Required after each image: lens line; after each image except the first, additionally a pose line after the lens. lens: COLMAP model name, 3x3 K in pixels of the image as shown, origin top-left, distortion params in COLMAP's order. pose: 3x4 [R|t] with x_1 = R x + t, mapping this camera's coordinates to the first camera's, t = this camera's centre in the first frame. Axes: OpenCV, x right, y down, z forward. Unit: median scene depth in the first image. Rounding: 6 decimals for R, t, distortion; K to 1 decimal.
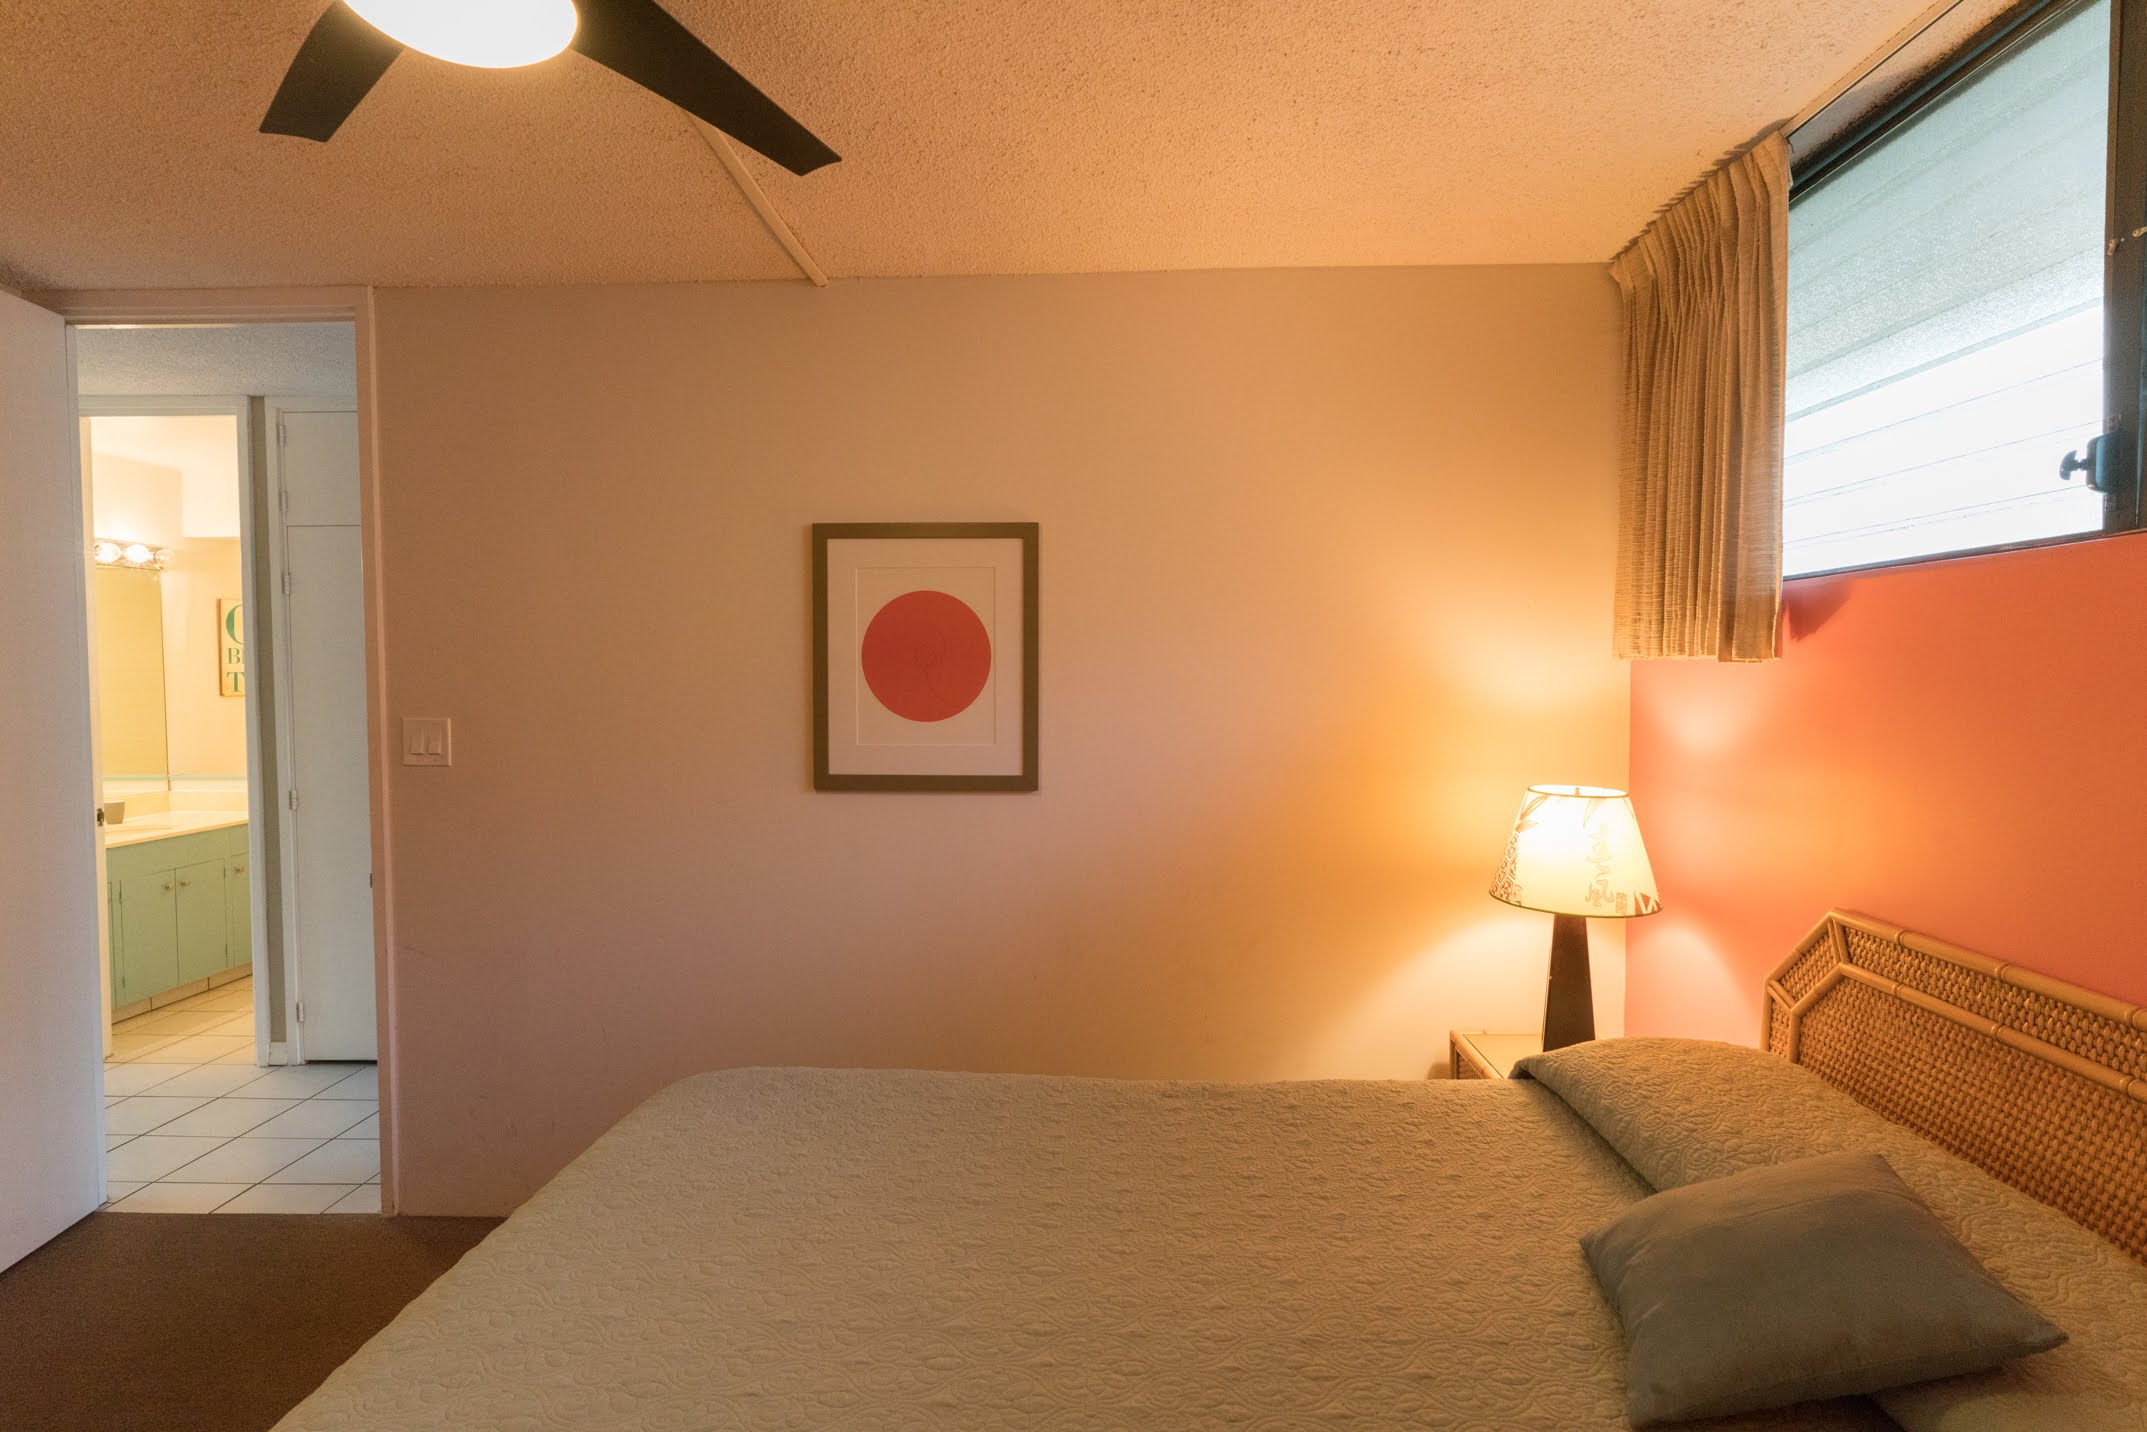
lens RADIAL K [[1115.7, 0, 1072.5], [0, 1115.7, 714.1], [0, 0, 1]] dist [-0.003362, 0.010594]
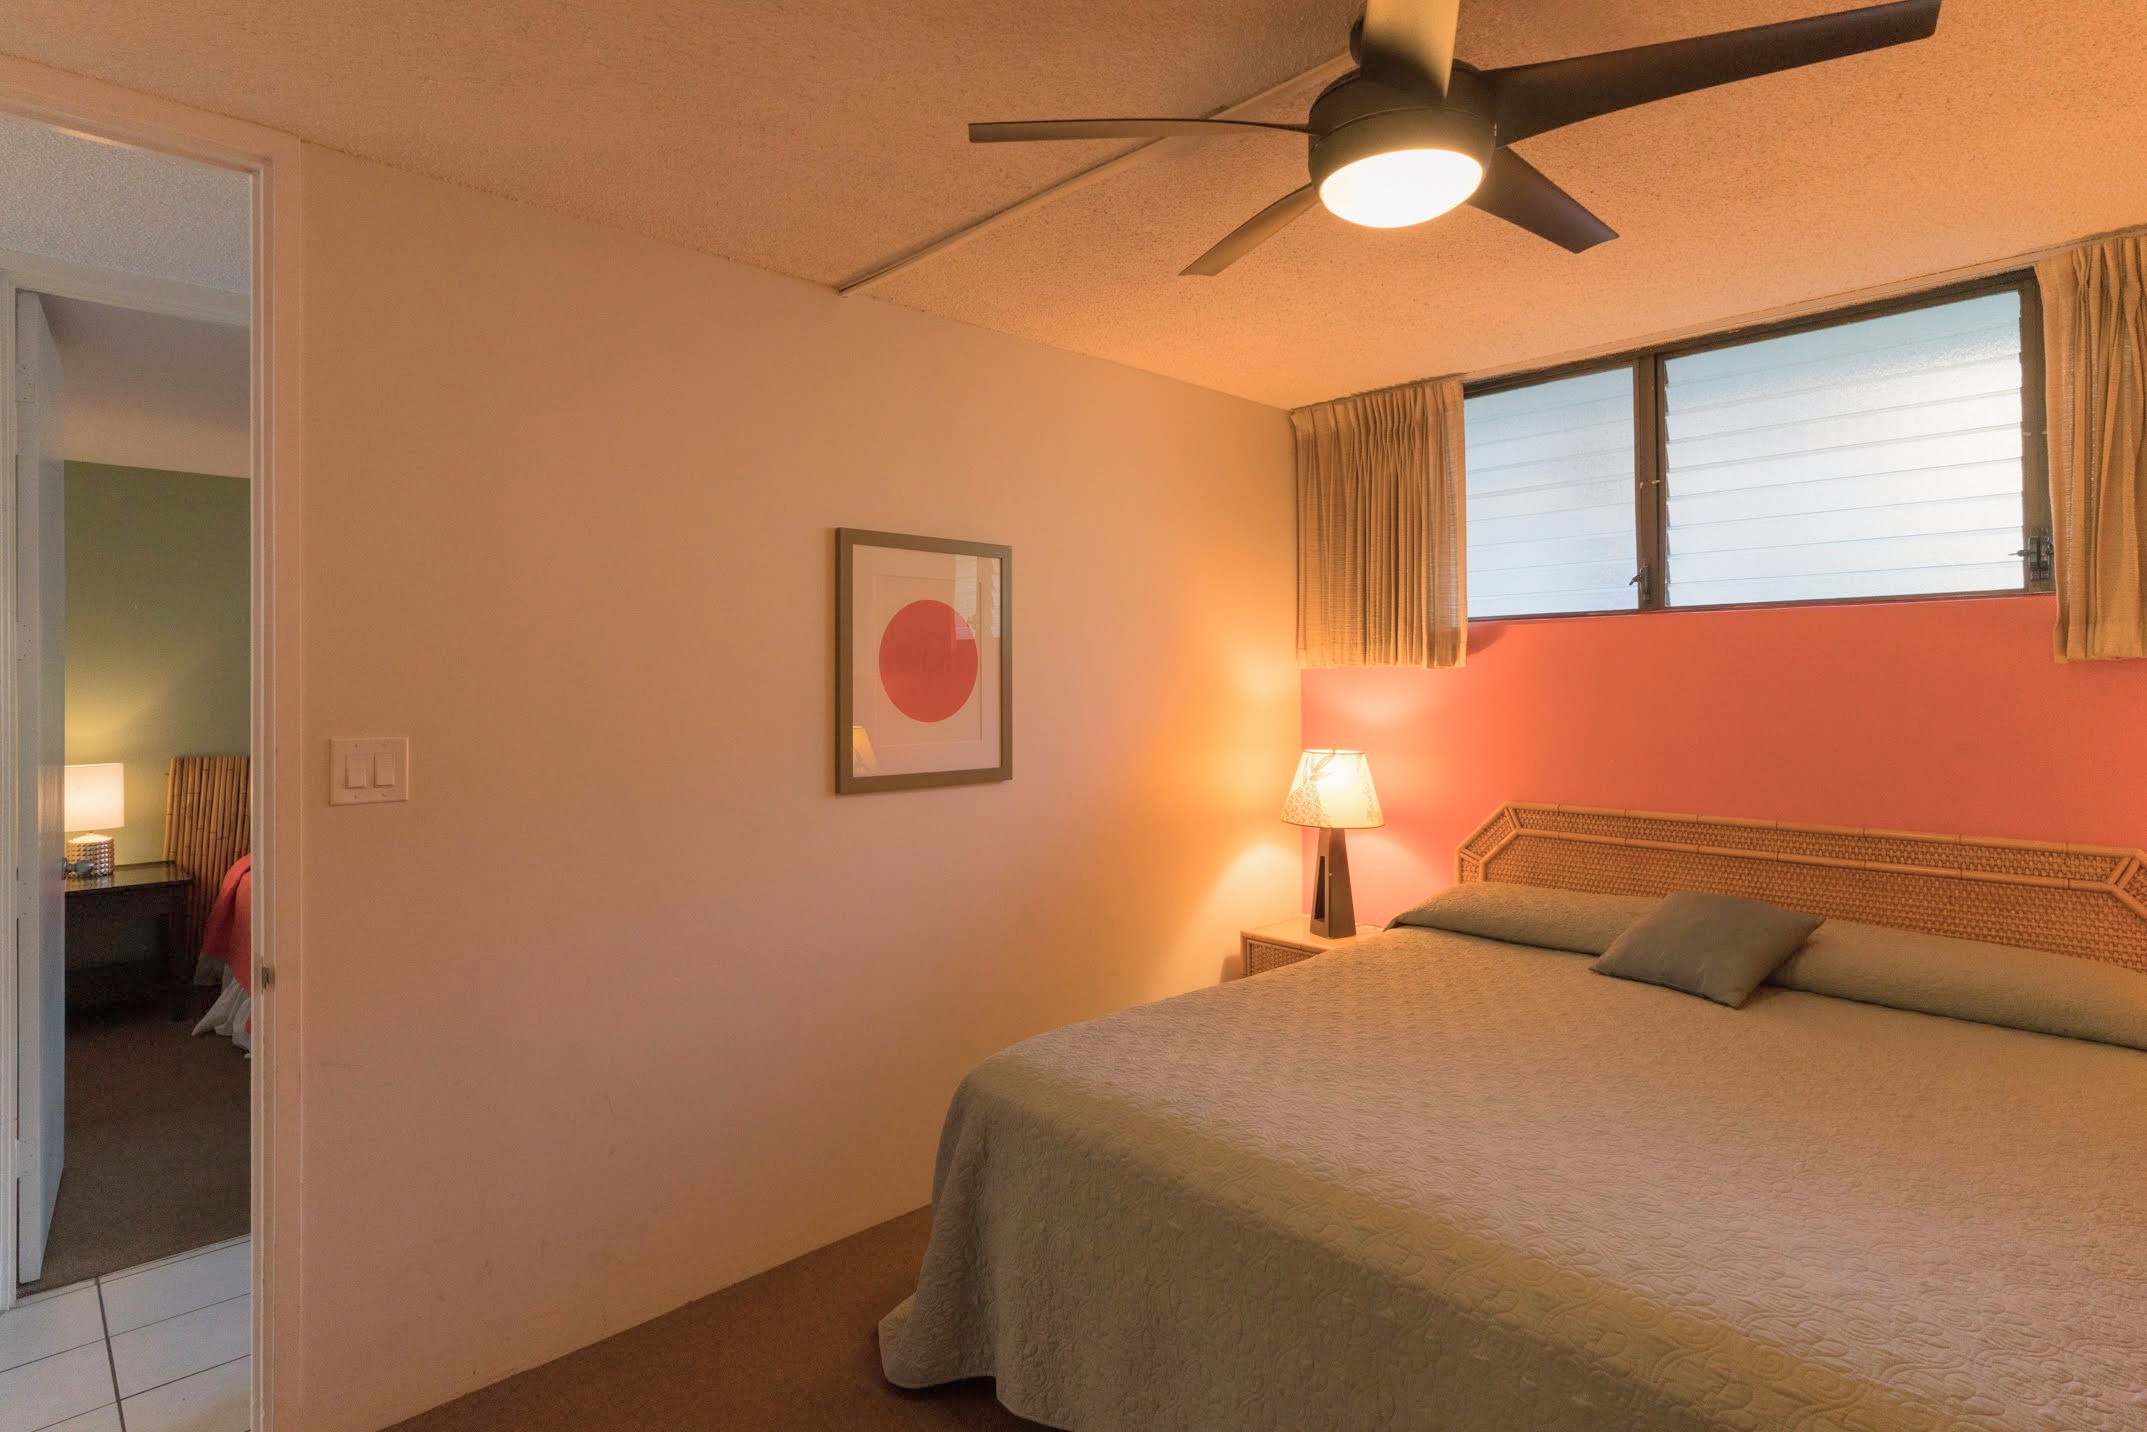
lens RADIAL K [[1119.8, 0, 1079.4], [0, 1119.8, 670.9], [0, 0, 1]] dist [-0.015911, 0.011510]
pose [[0.691222, 0.004077, 0.722631, -0.807390], [0.034344, 0.998669, -0.038485, 0.004024], [-0.721826, 0.051420, 0.690162, 0.154019]]
